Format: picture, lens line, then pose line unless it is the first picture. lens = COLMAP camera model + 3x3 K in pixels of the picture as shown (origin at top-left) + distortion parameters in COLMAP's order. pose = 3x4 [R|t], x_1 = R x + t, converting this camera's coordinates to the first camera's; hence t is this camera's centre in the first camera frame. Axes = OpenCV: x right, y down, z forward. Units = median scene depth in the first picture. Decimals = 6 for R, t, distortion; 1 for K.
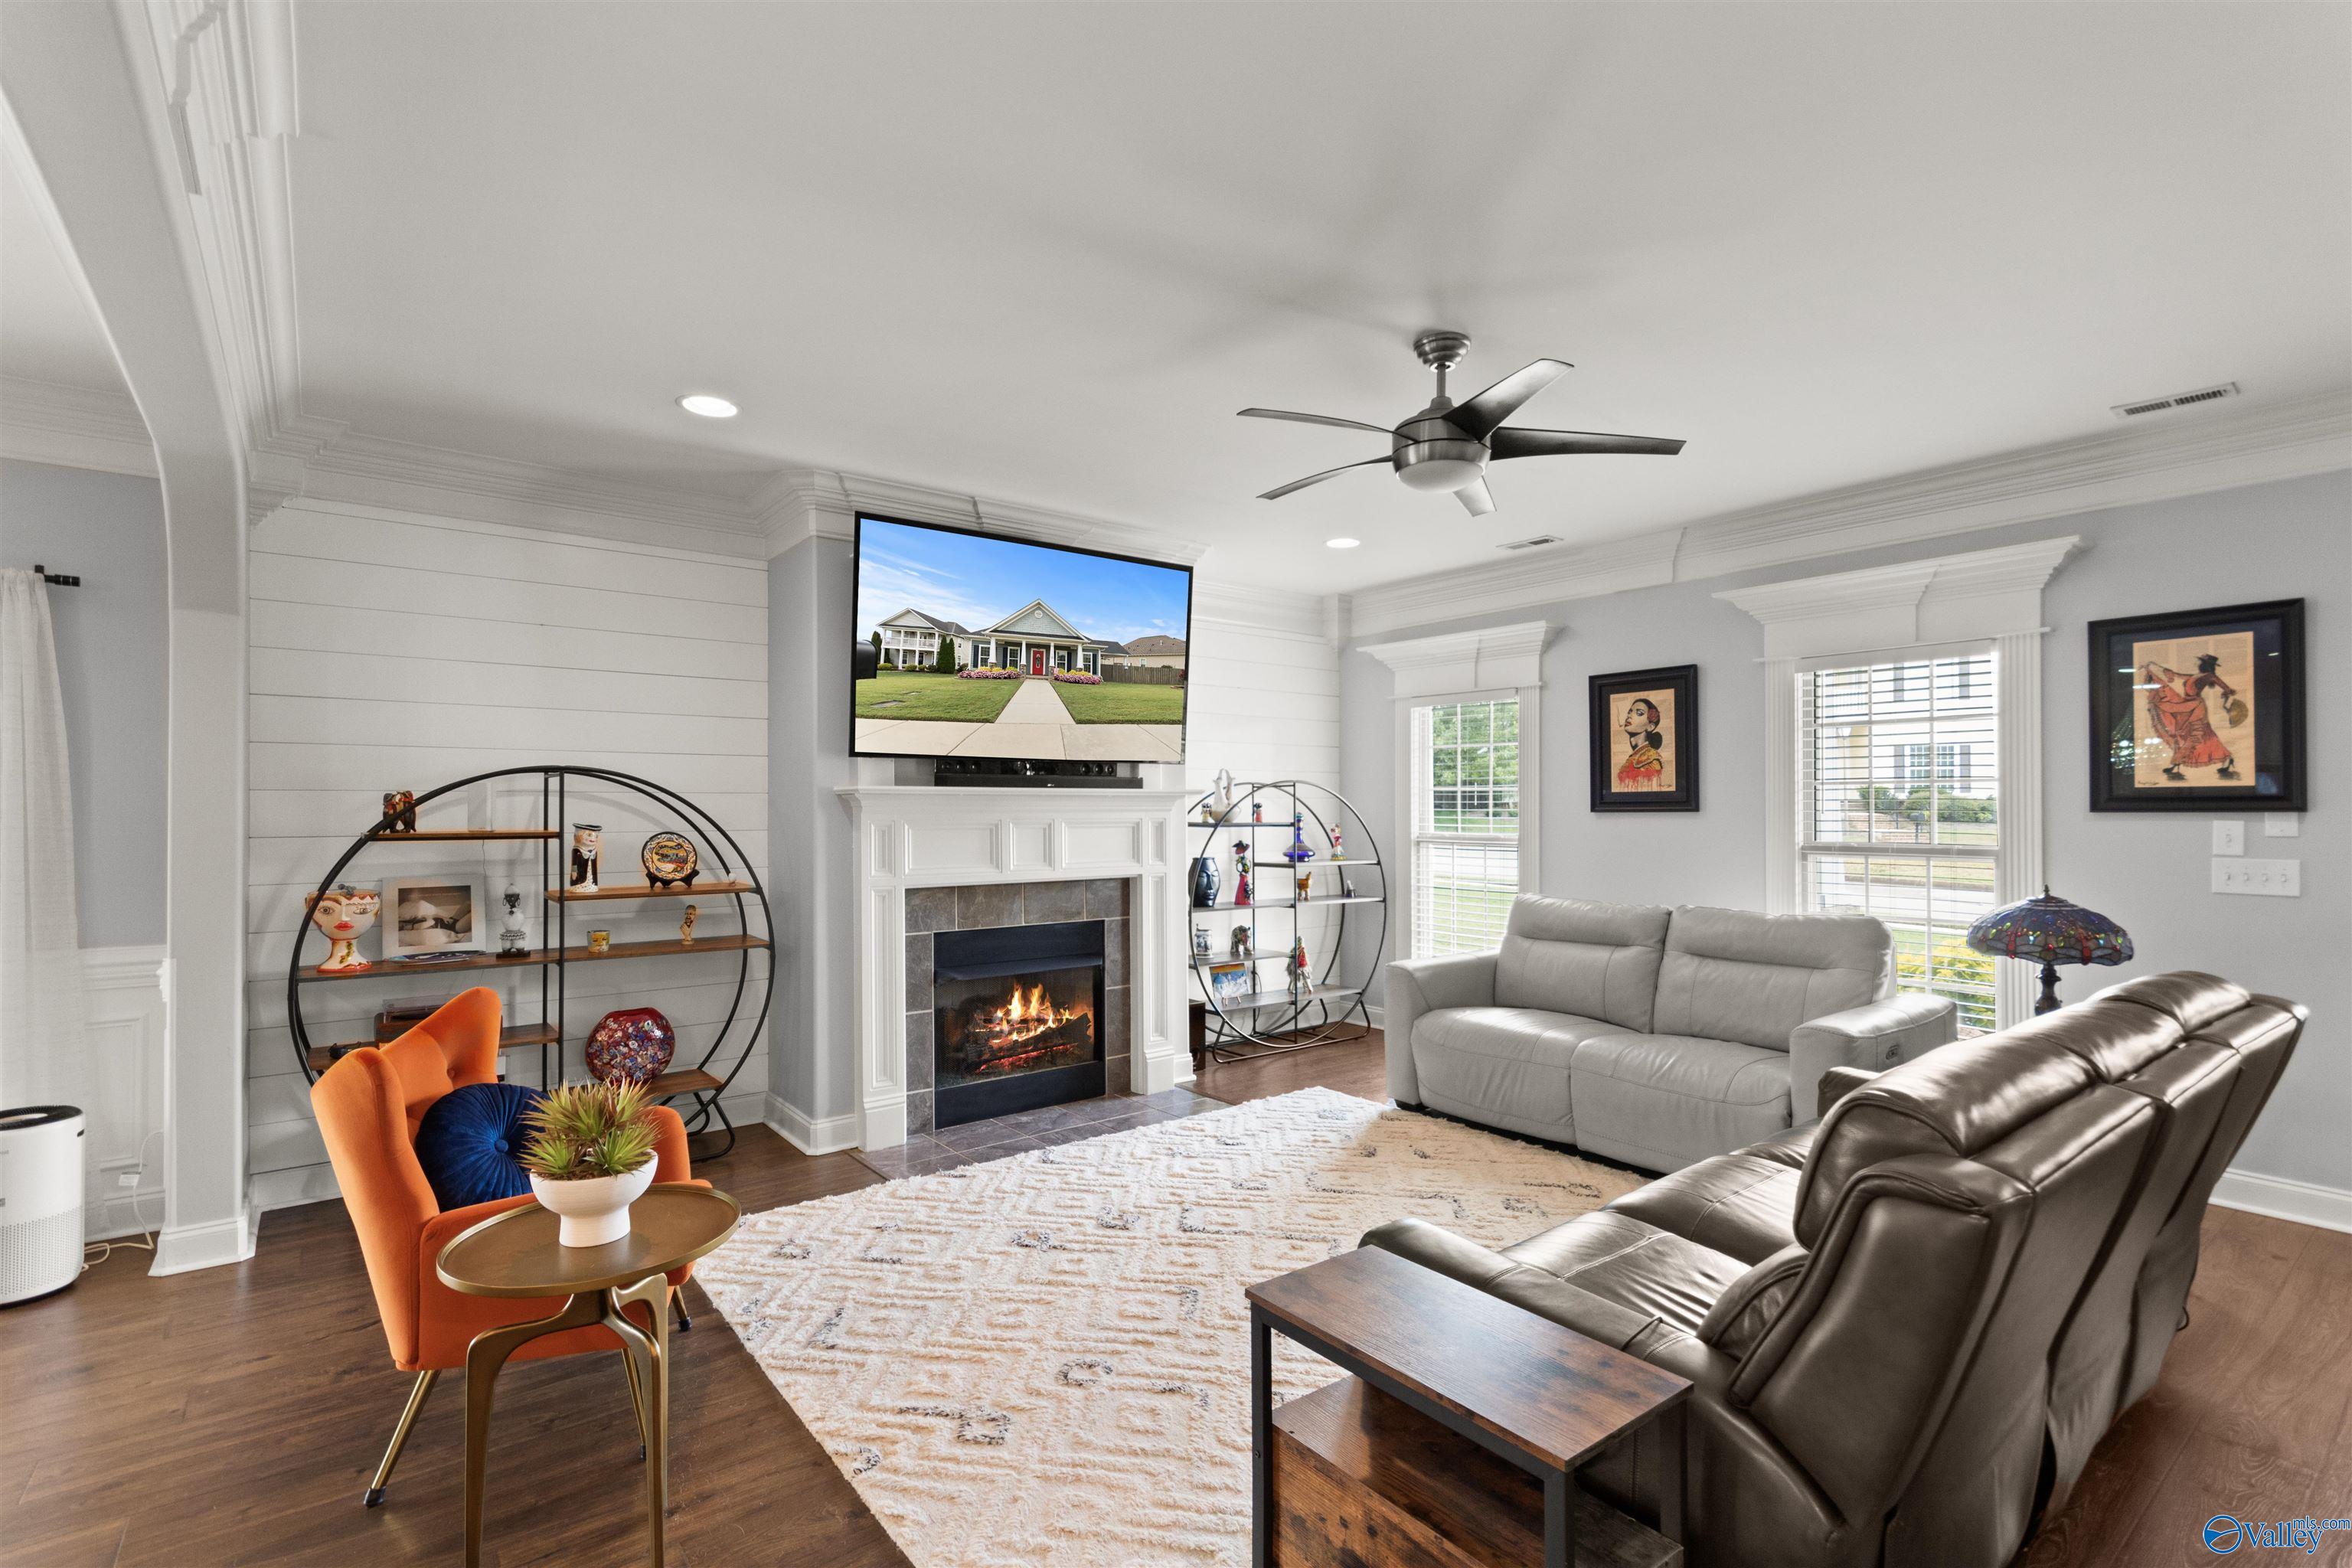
lens RADIAL K [[1095.7, 0, 1177.5], [0, 1095.7, 802.1], [0, 0, 1]] dist [0.002410, 0.001307]
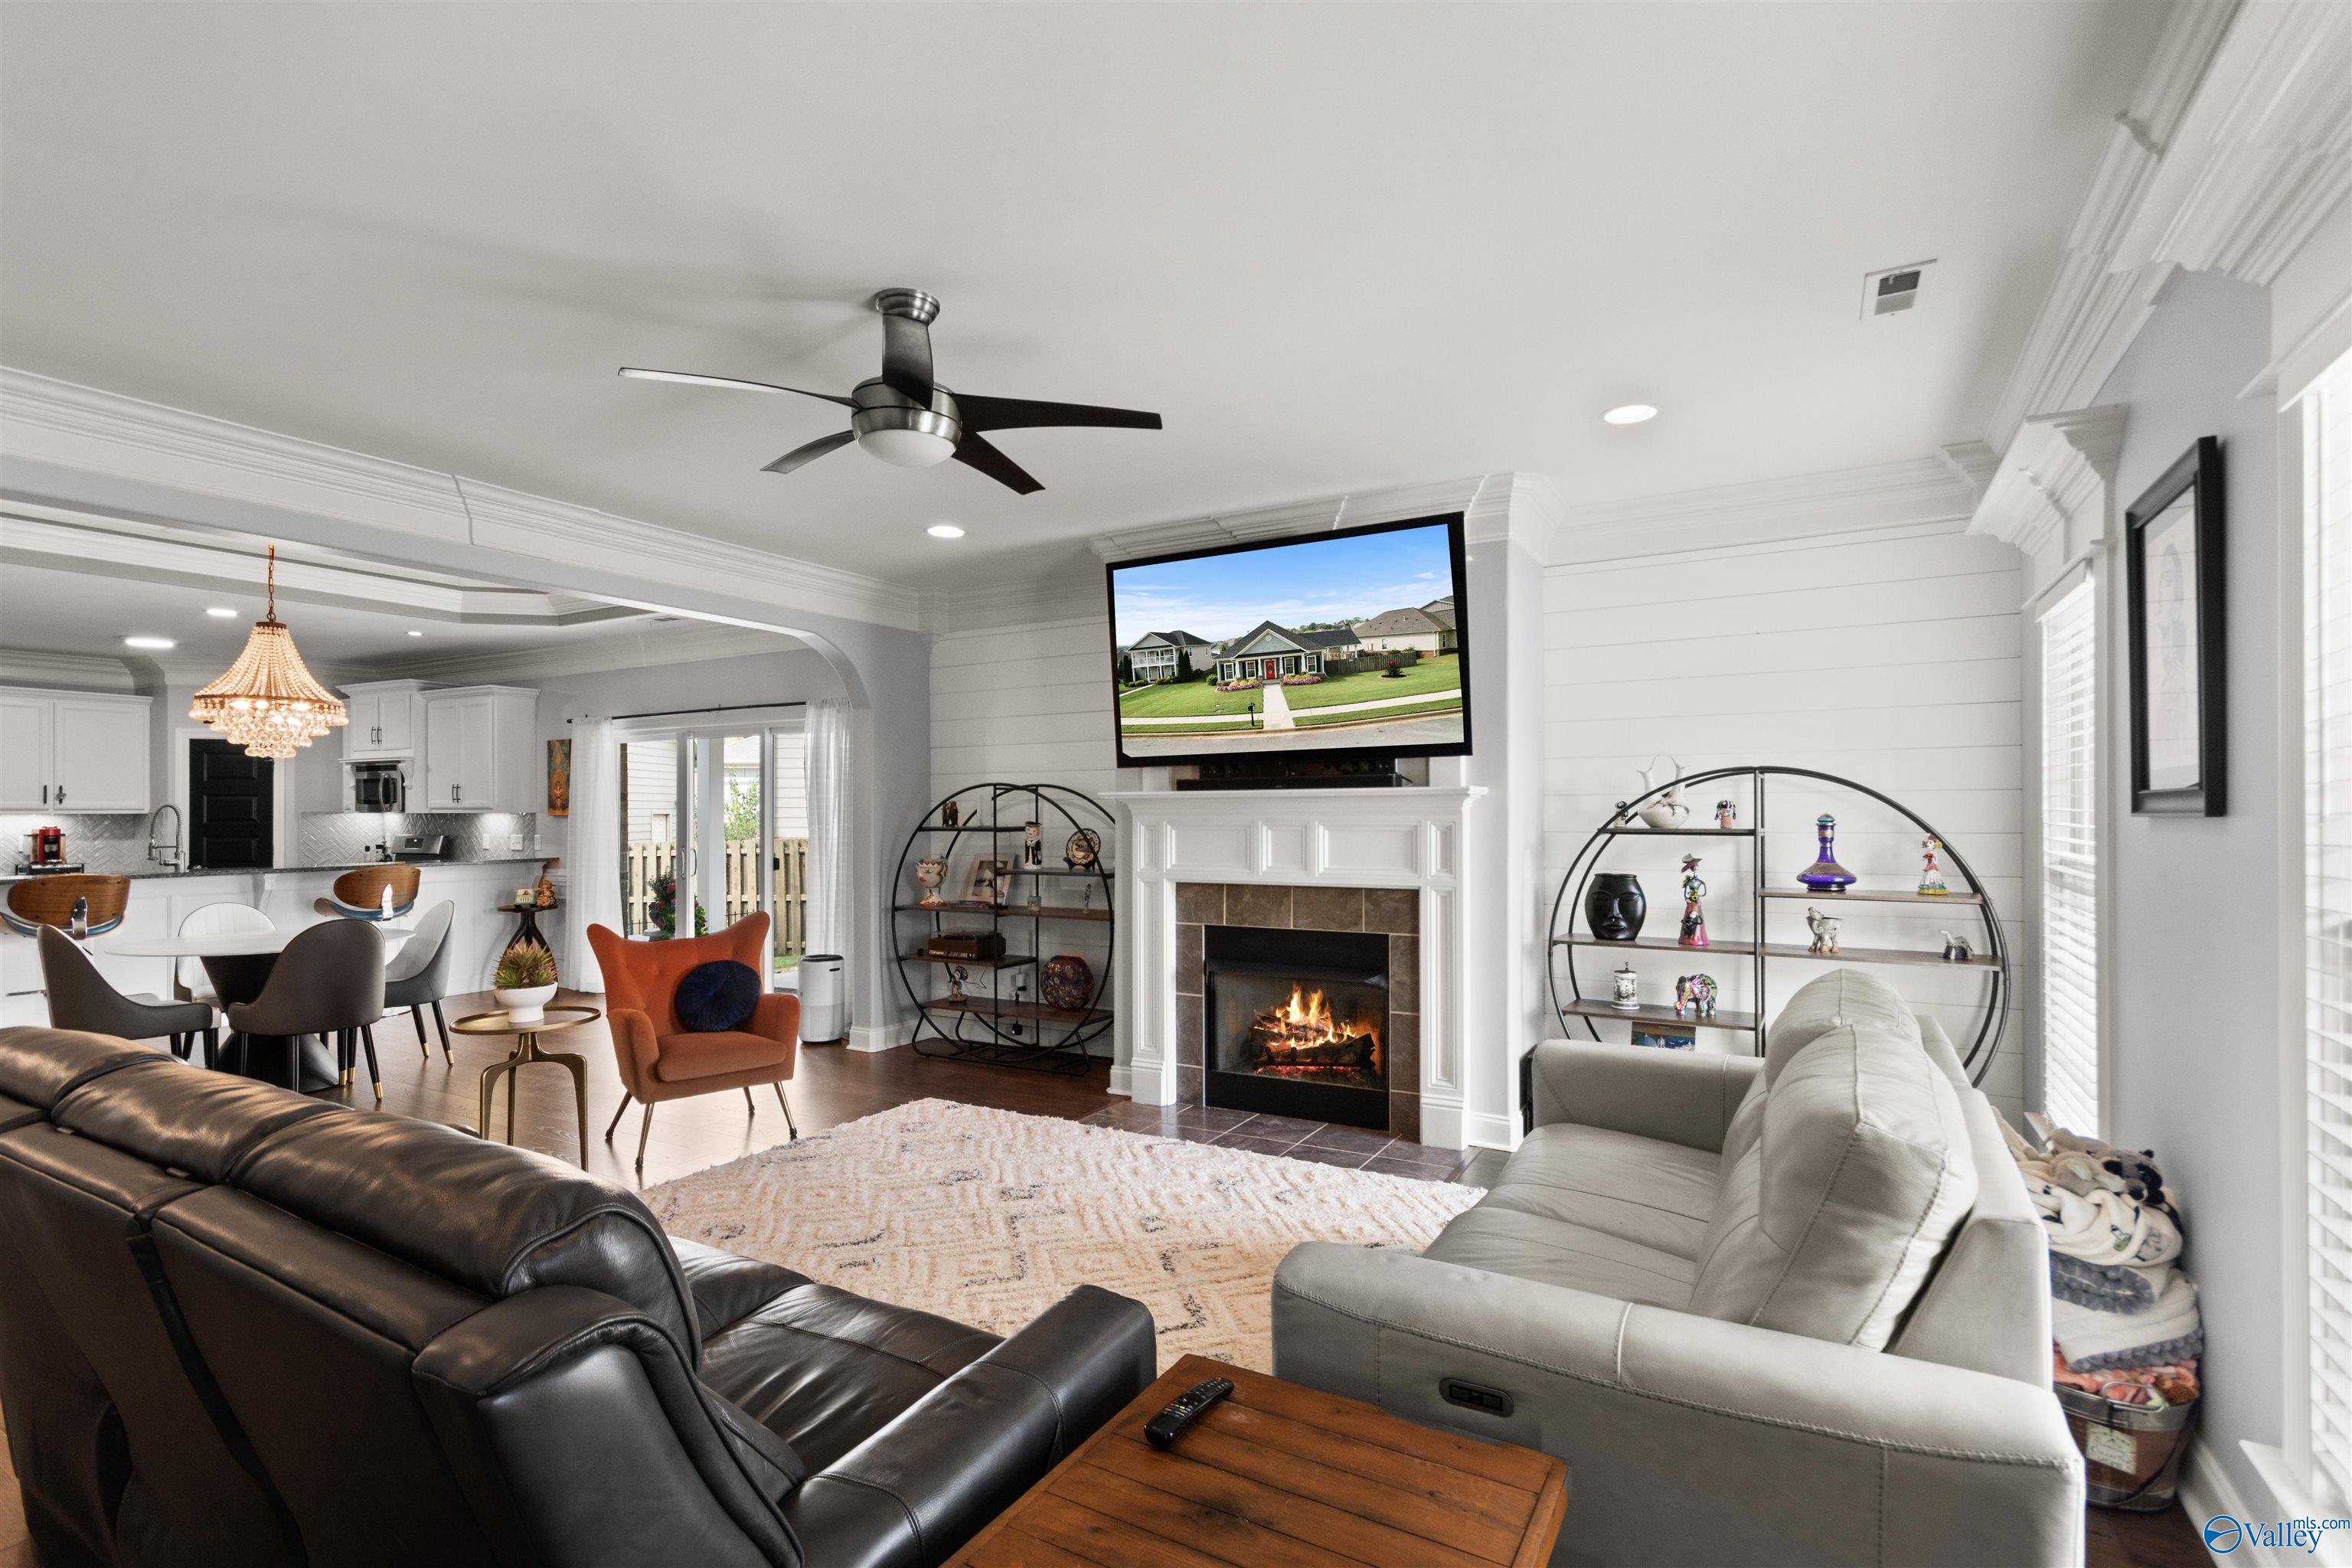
lens RADIAL K [[1084.2, 0, 1225.4], [0, 1084.2, 810.8], [0, 0, 1]] dist [0.002175, 0.000624]
pose [[0.390321, -0.001855, -0.920677, 0.761132], [0.009558, 0.999952, 0.002037, 0.003754], [0.920629, -0.009595, 0.390320, 0.584349]]
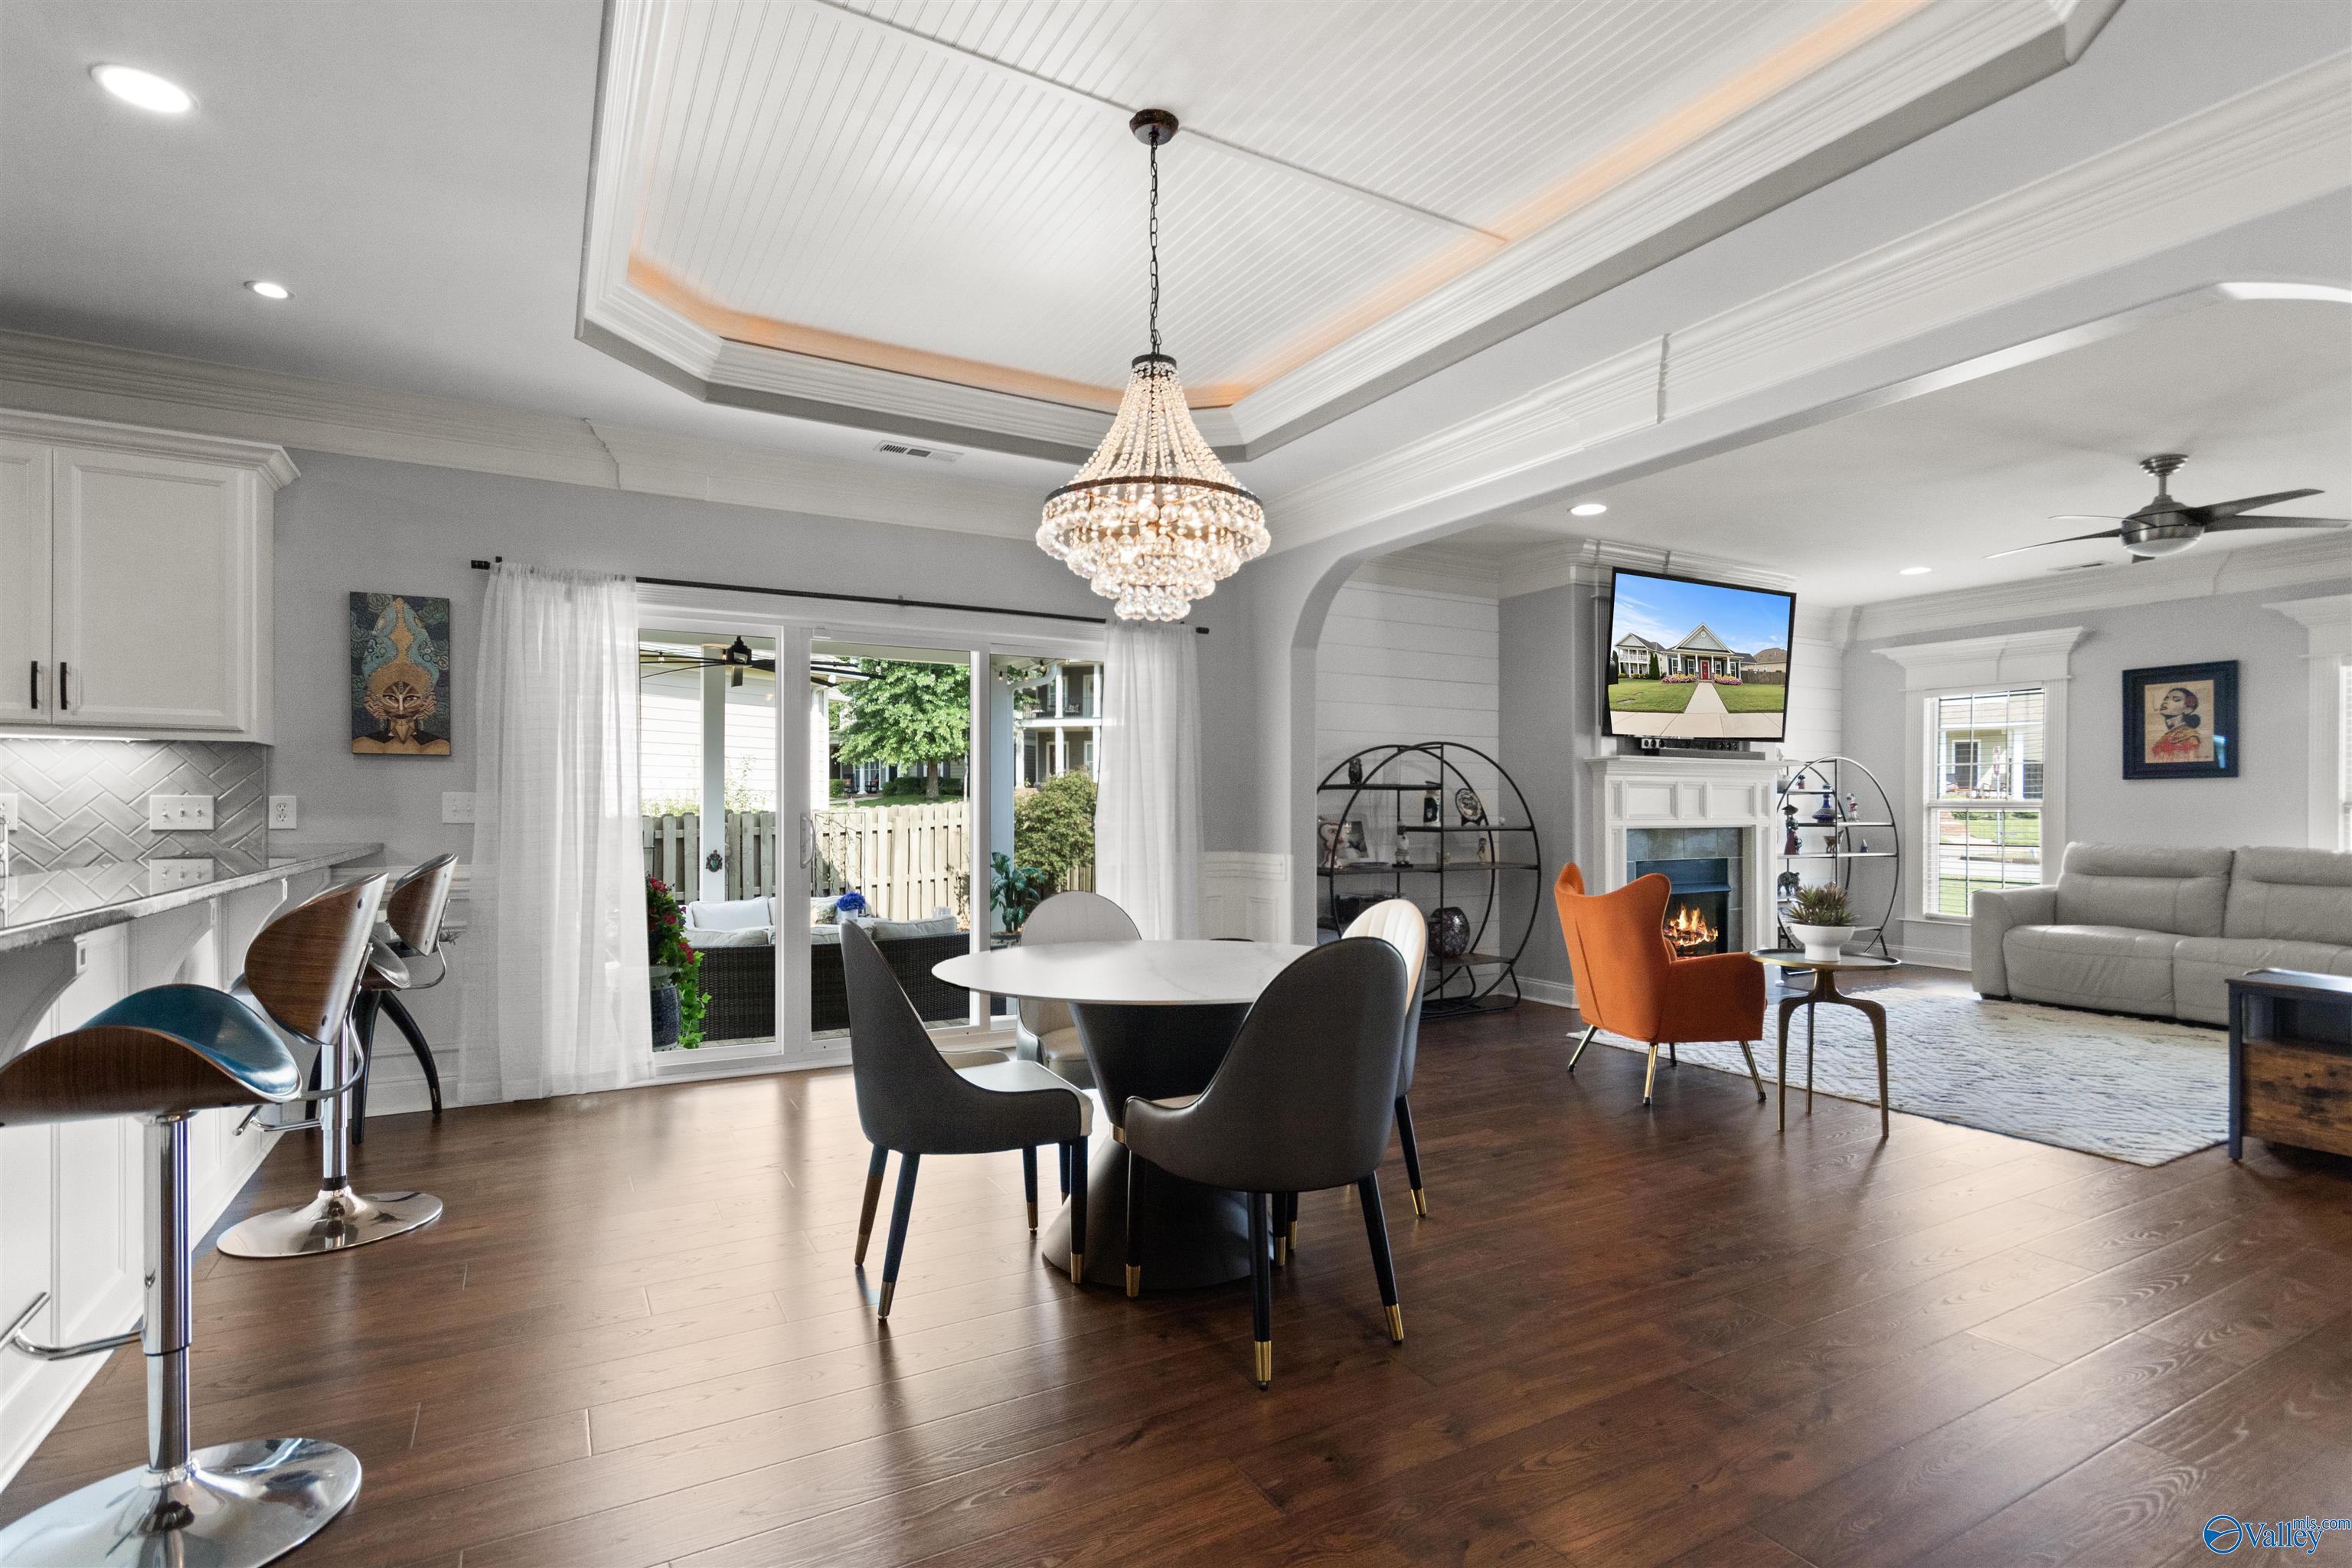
lens RADIAL K [[1113.8, 0, 1190.2], [0, 1113.8, 817.9], [0, 0, 1]] dist [0.035213, -0.015470]
pose [[0.988539, 0.003560, -0.150923, -0.561866], [-0.001201, 0.999876, 0.015714, 0.039750], [0.150960, -0.015352, 0.988421, -0.512856]]
